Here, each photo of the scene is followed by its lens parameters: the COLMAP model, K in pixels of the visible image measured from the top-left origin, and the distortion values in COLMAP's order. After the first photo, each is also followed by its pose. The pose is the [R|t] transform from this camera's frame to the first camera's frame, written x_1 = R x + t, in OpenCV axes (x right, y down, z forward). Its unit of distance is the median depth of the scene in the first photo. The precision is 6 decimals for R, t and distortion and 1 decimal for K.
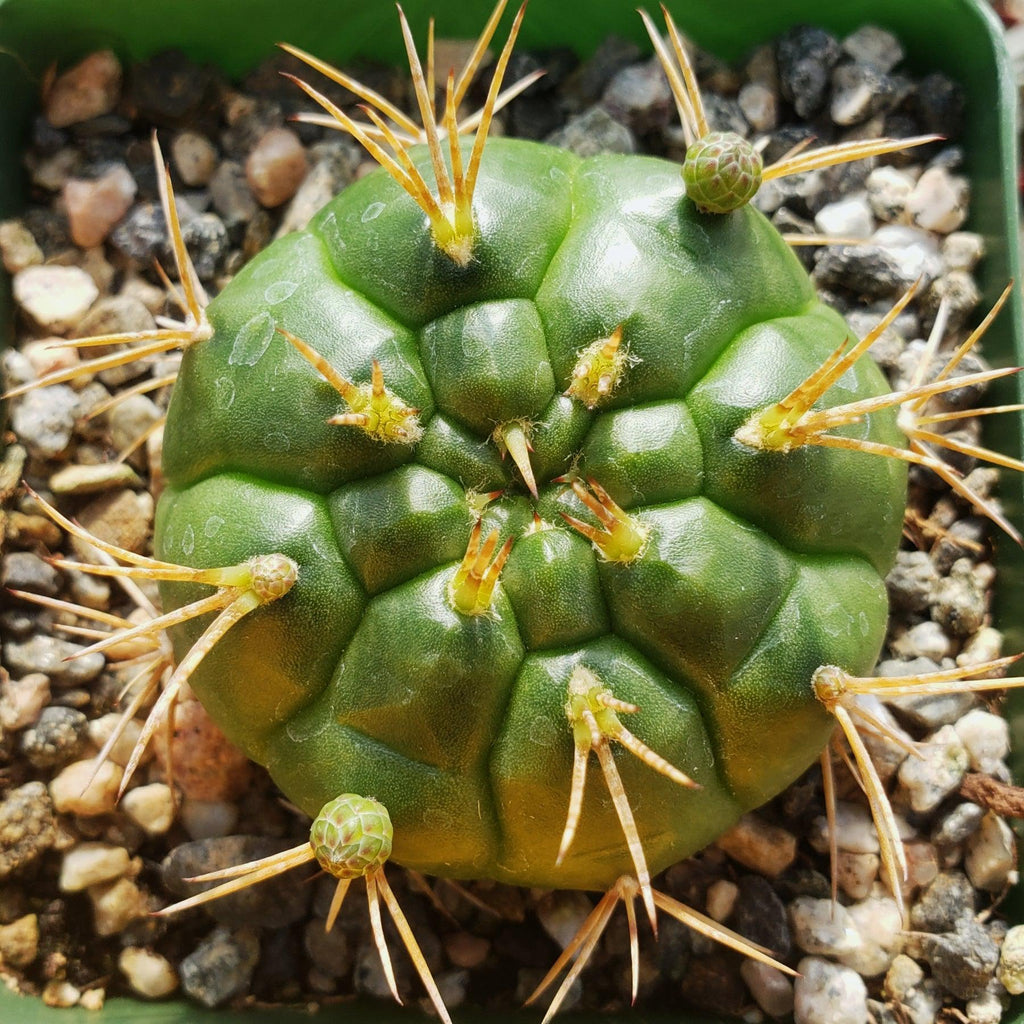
lens RADIAL K [[1438.7, 0, 509.6], [0, 1438.7, 524.0], [0, 0, 1]] dist [0.111436, -0.624490]
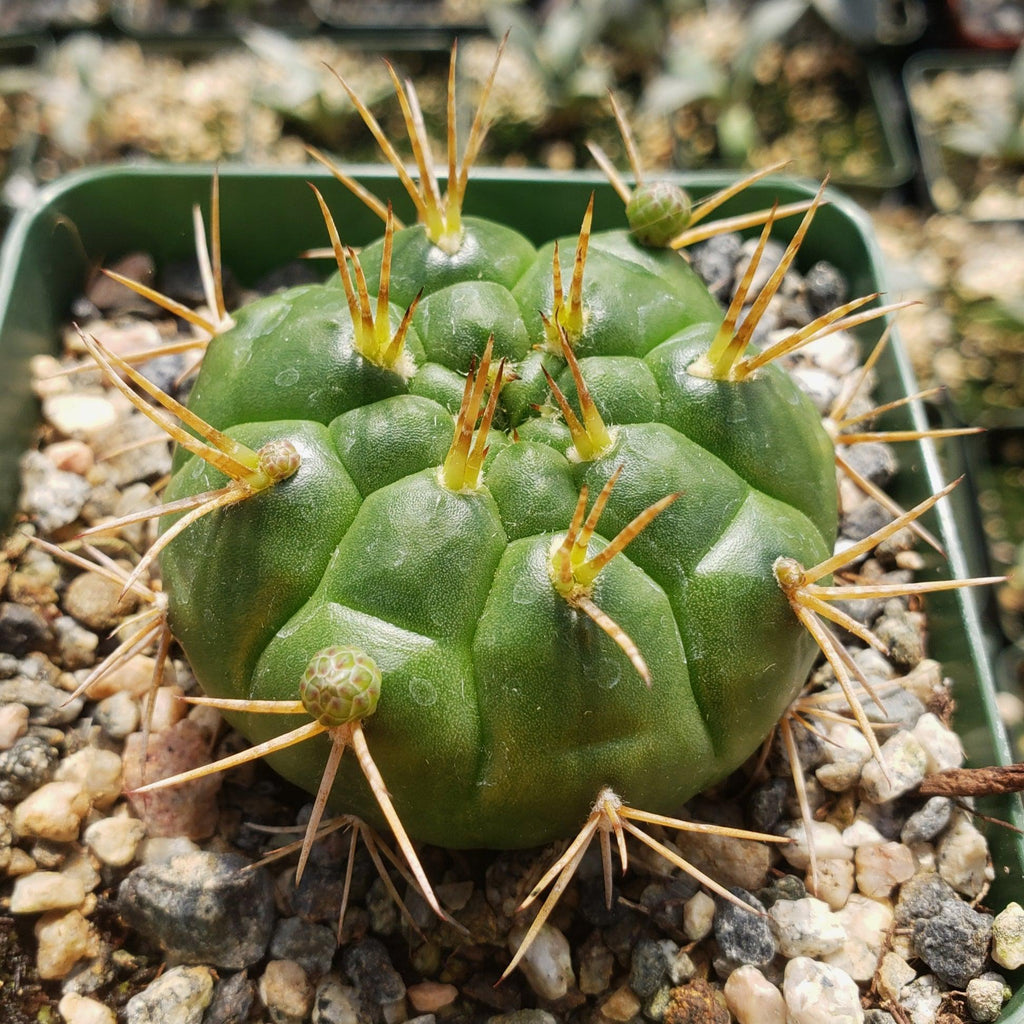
lens RADIAL K [[1340.0, 0, 483.0], [0, 1340.0, 531.0], [0, 0, 1]] dist [0.108025, -0.524634]
pose [[0.998997, 0.017162, 0.041361, -0.041927], [0.003714, 0.888714, -0.458448, 0.463352], [-0.044626, 0.458141, 0.887758, 0.089073]]
